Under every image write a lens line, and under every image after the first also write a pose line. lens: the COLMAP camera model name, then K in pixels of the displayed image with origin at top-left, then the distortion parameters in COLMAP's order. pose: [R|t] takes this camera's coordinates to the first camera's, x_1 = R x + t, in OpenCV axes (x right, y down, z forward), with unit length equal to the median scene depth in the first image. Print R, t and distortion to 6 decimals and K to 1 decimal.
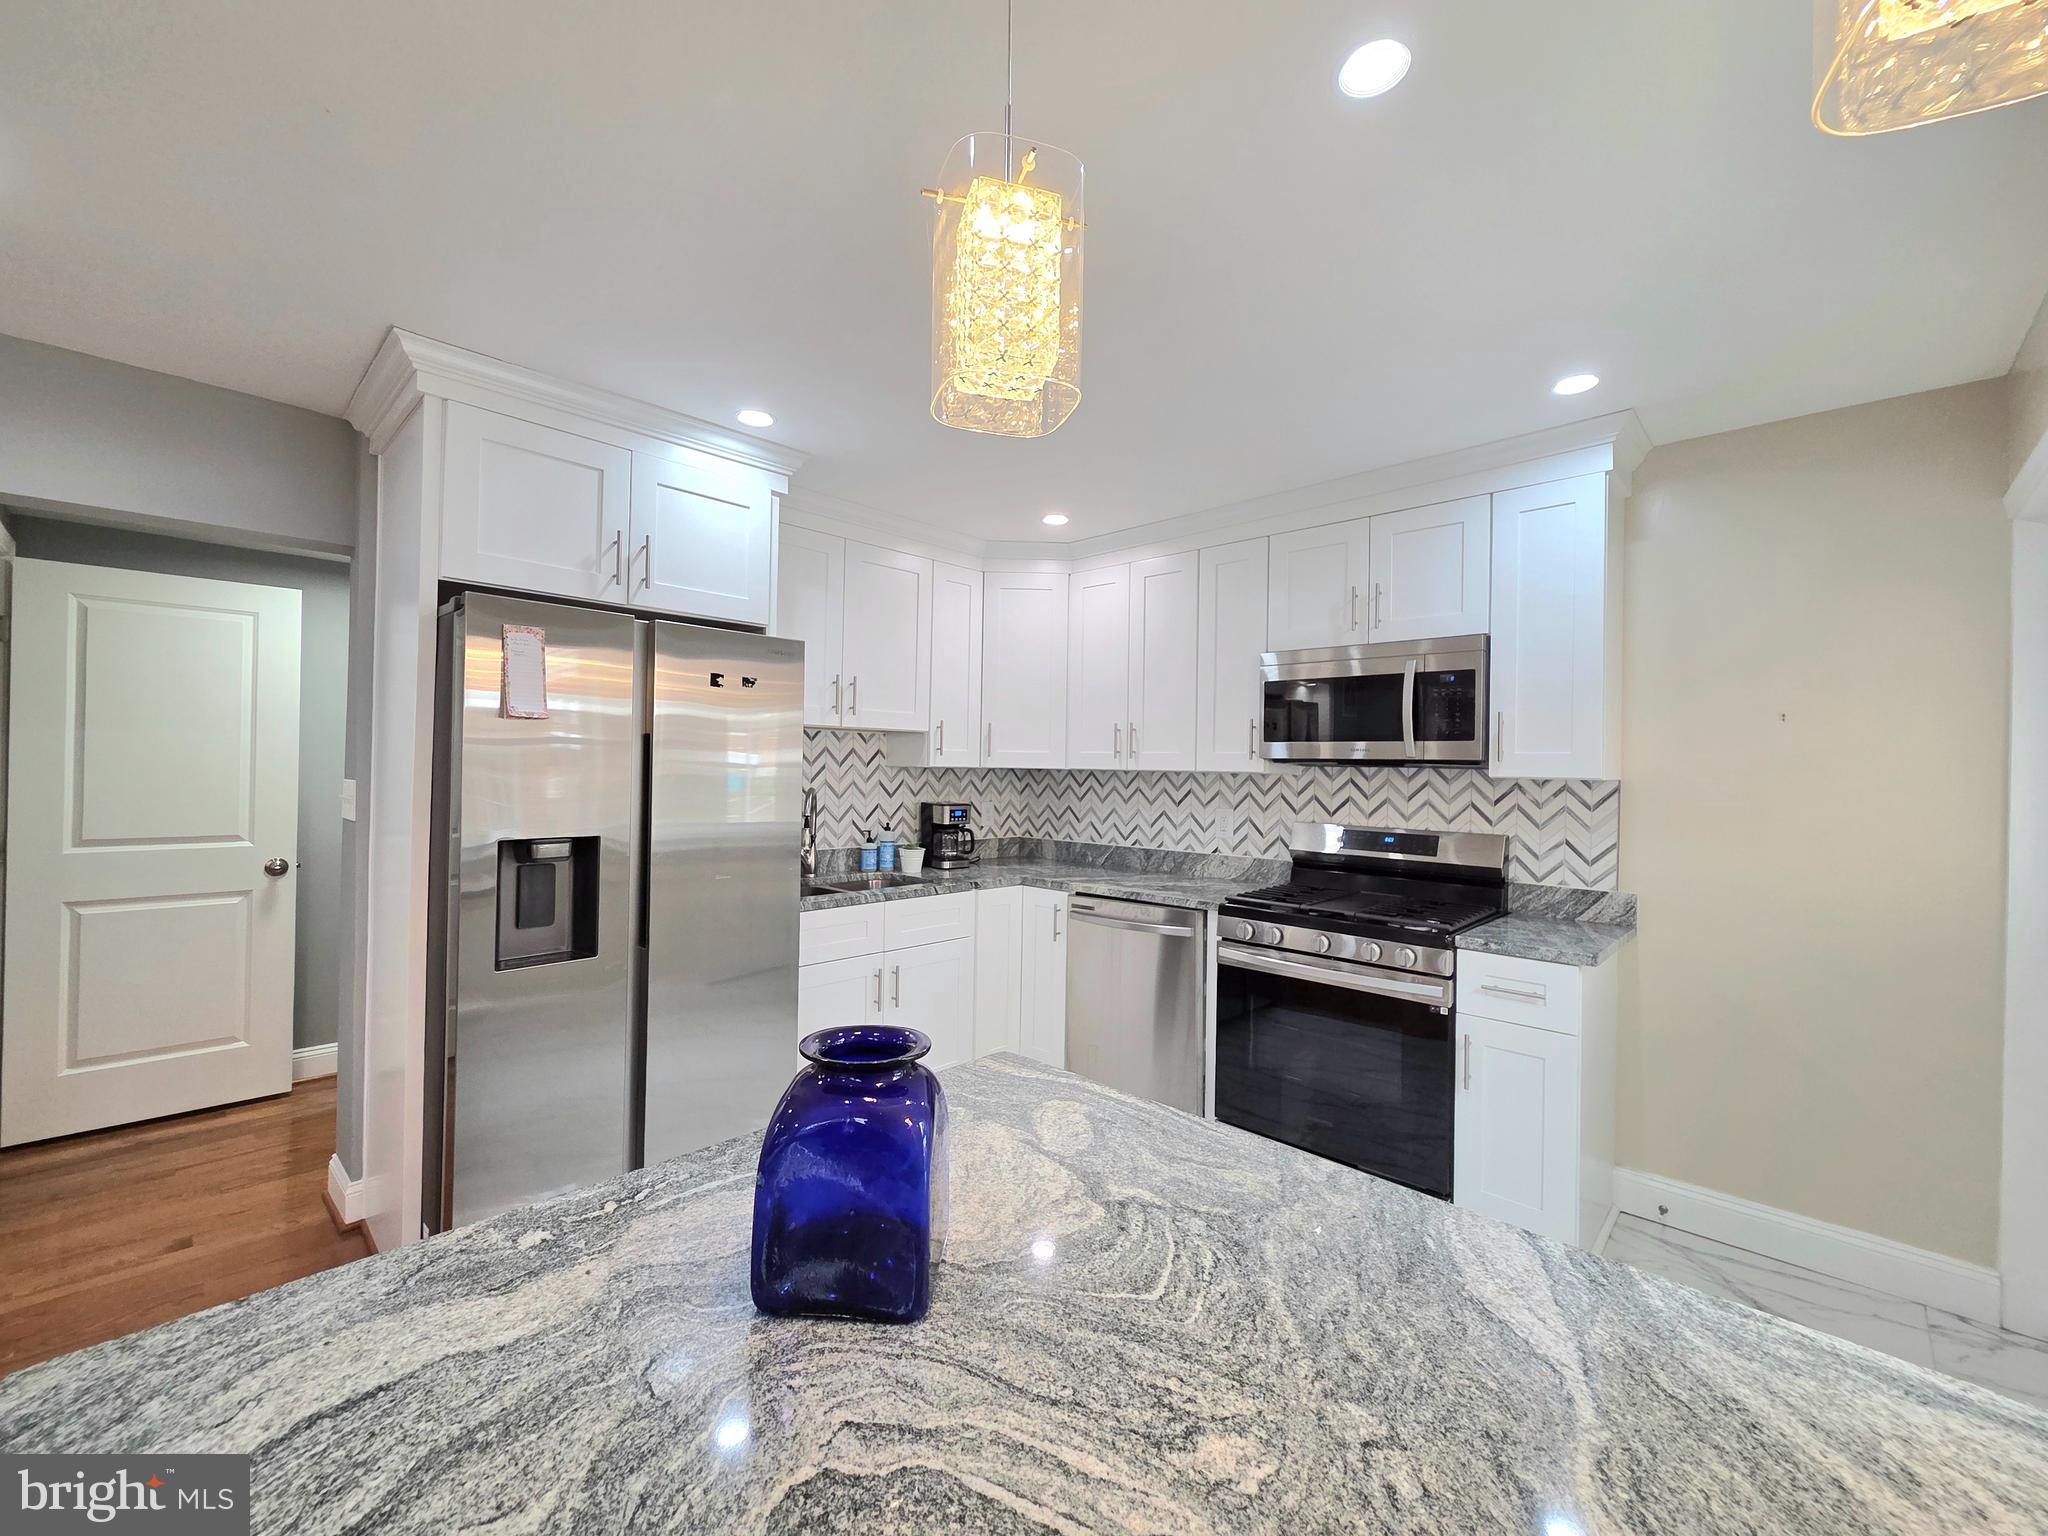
lens RADIAL K [[840.0, 0, 1019.0], [0, 840.0, 764.8], [0, 0, 1]] dist [0.008944, -0.001602]
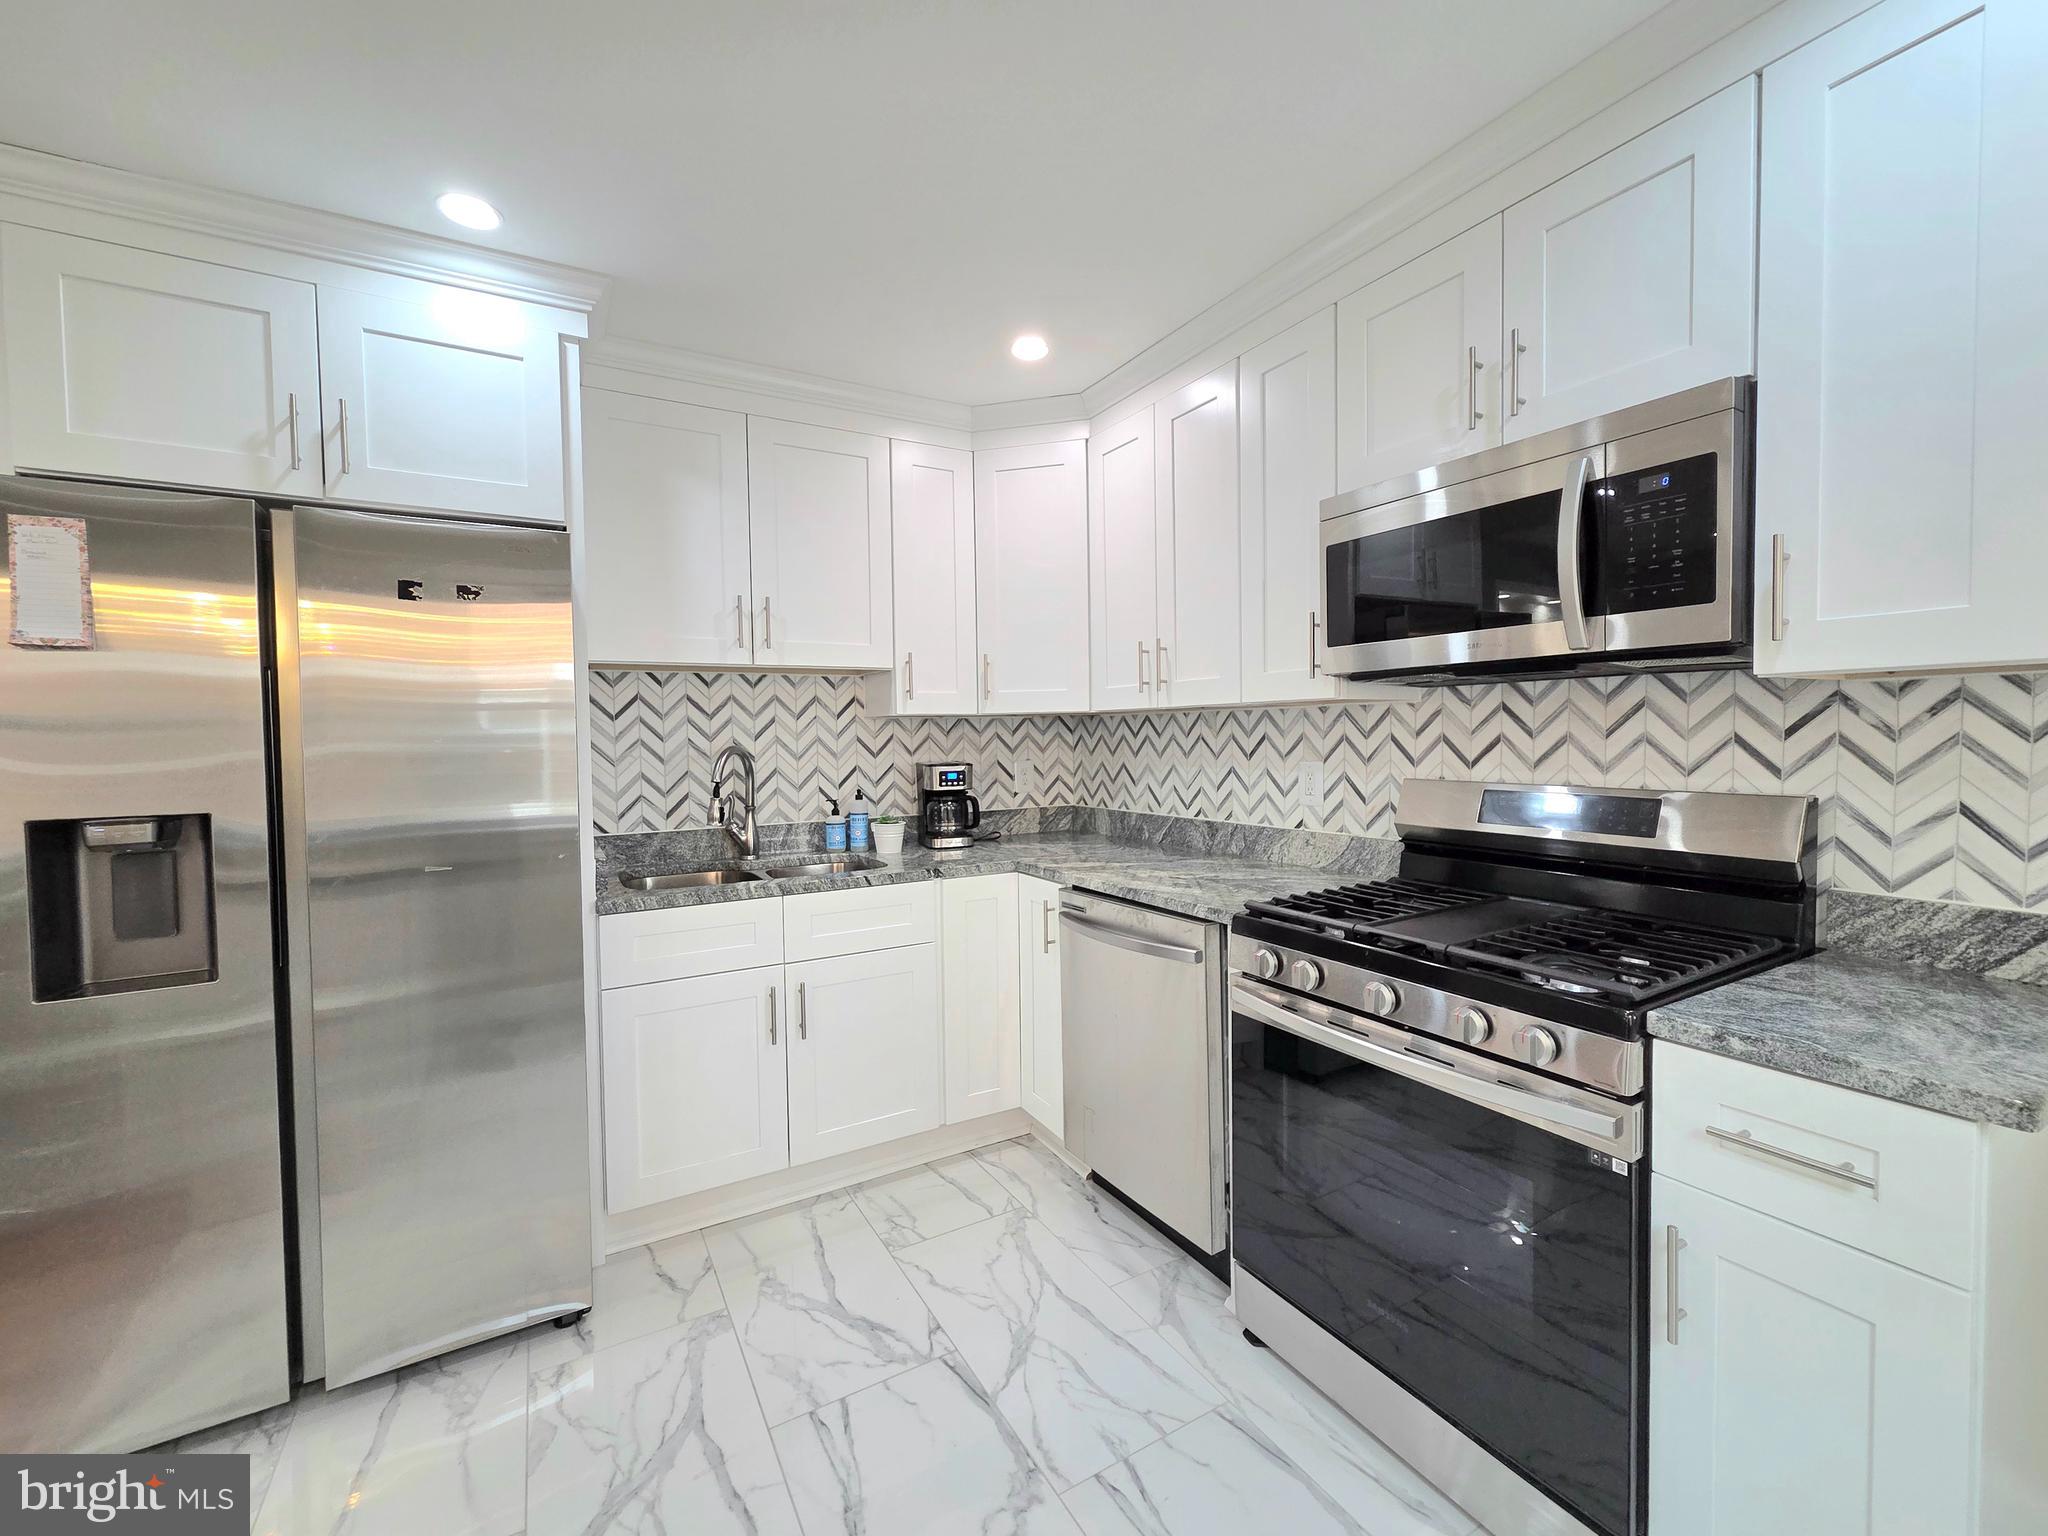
lens RADIAL K [[840.0, 0, 1017.9], [0, 840.0, 763.8], [0, 0, 1]] dist [0.008944, -0.001602]
pose [[0.957846, -0.022975, -0.286362, 0.238030], [0.033835, 0.998881, 0.033031, 0.027799], [0.285283, -0.041328, 0.957552, 0.337932]]
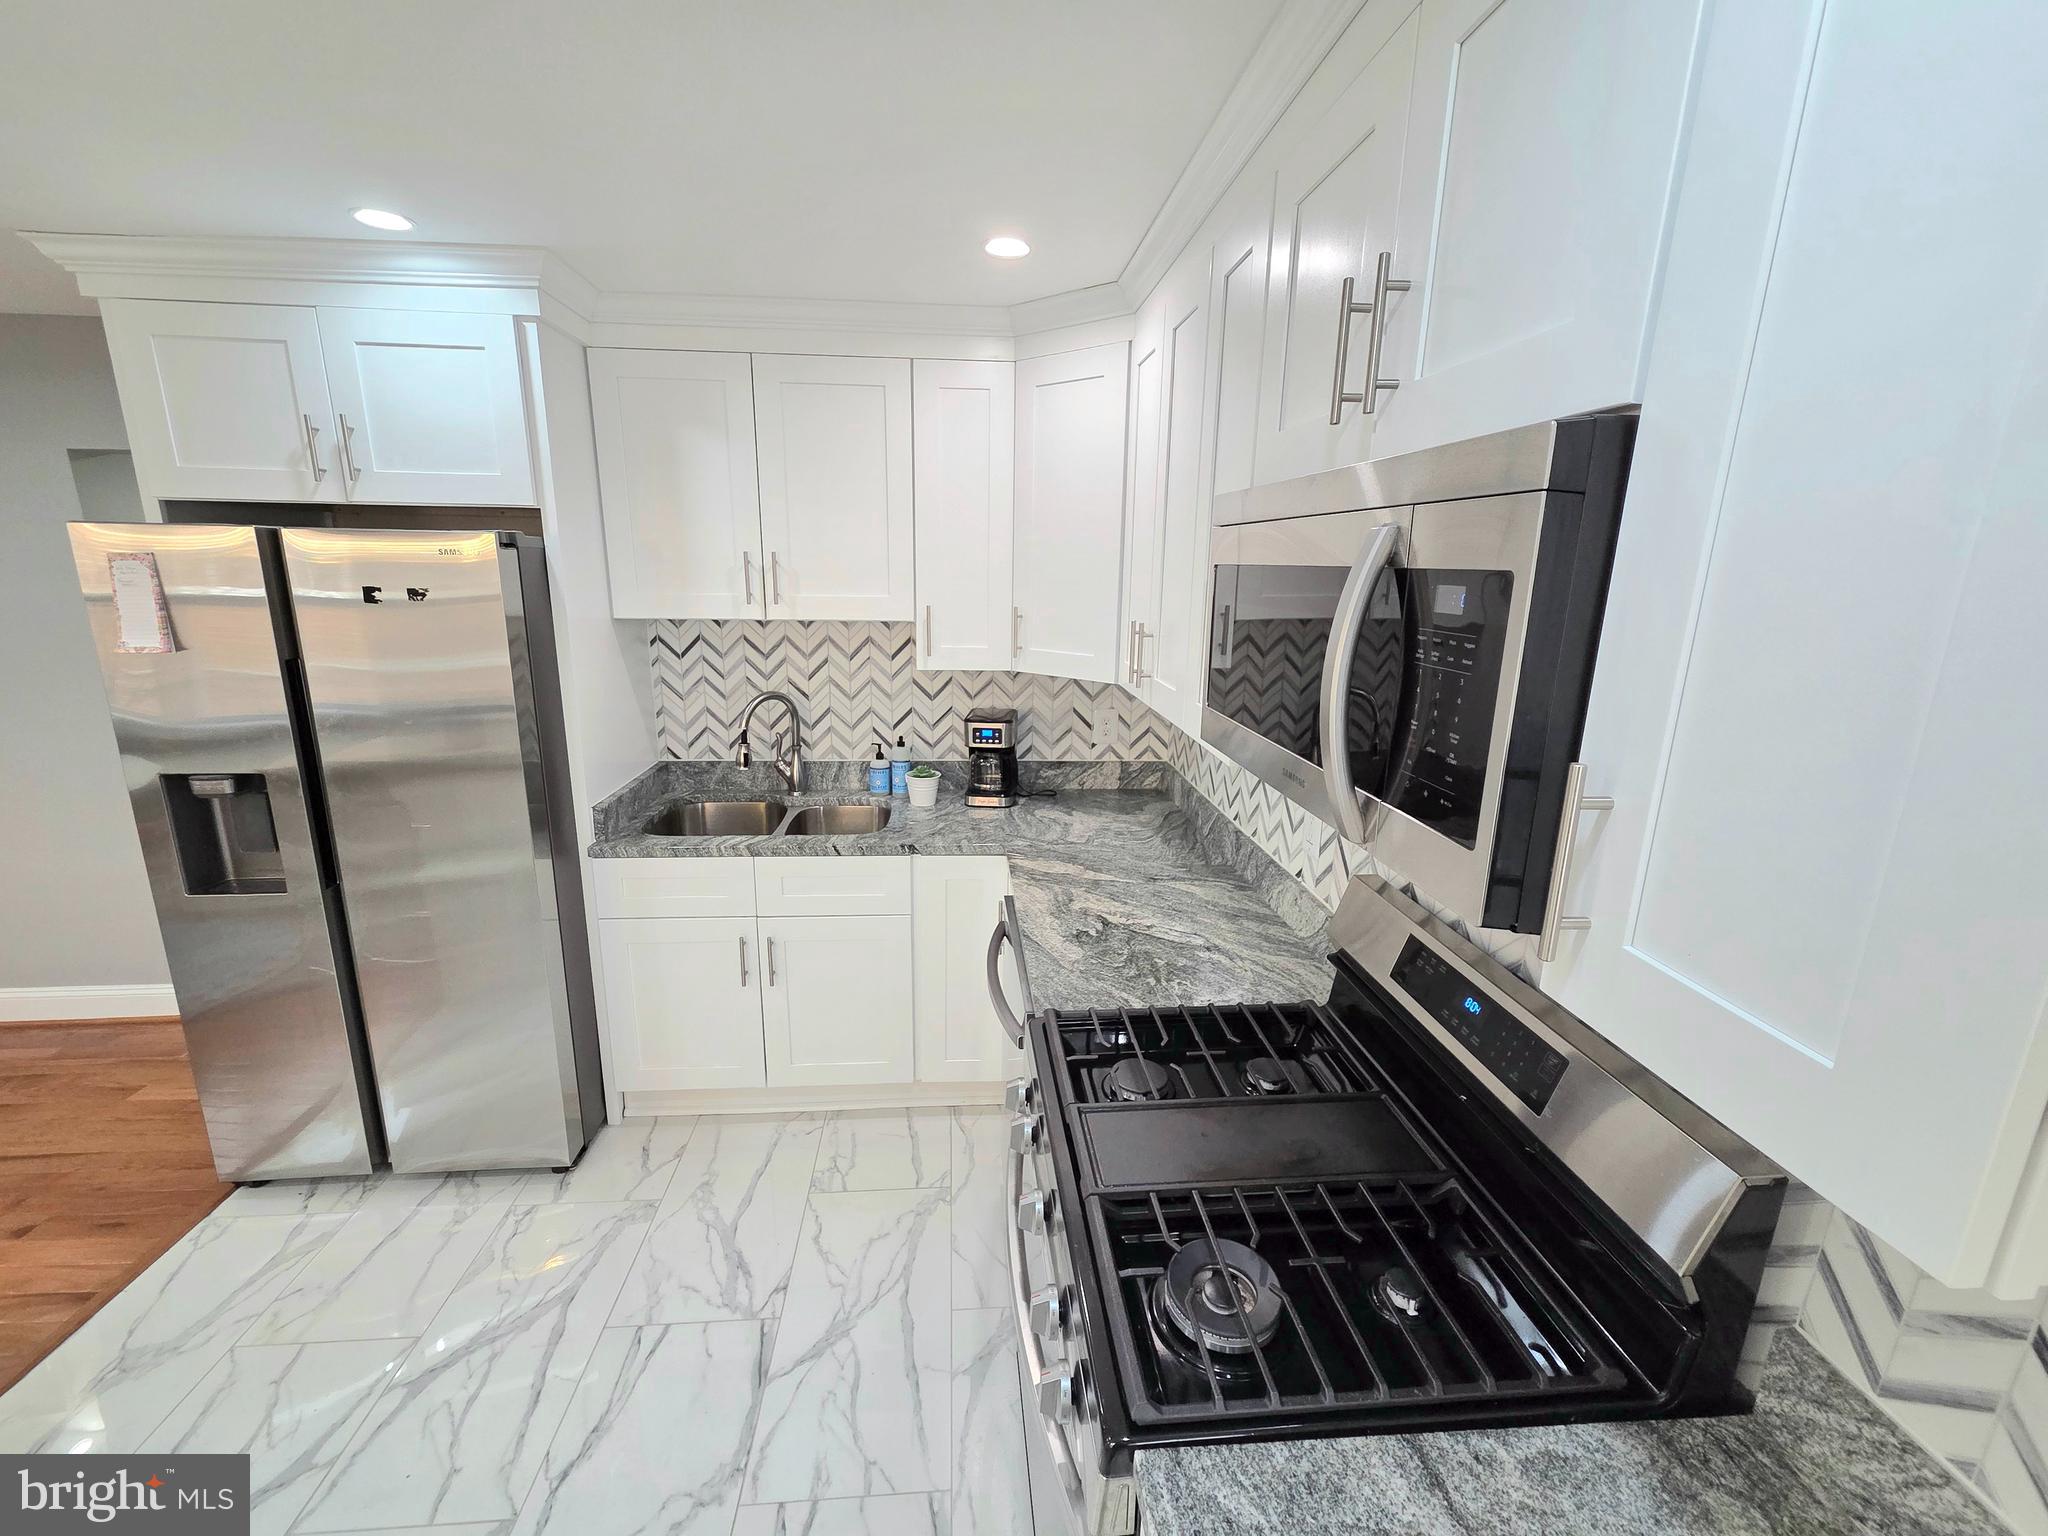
lens RADIAL K [[840.0, 0, 1015.8], [0, 840.0, 764.1], [0, 0, 1]] dist [0.008944, -0.001602]
pose [[0.742632, 0.153408, -0.651893, 0.487183], [-0.000342, 0.973497, 0.228700, -0.093716], [0.669700, -0.169617, 0.723002, 0.580845]]
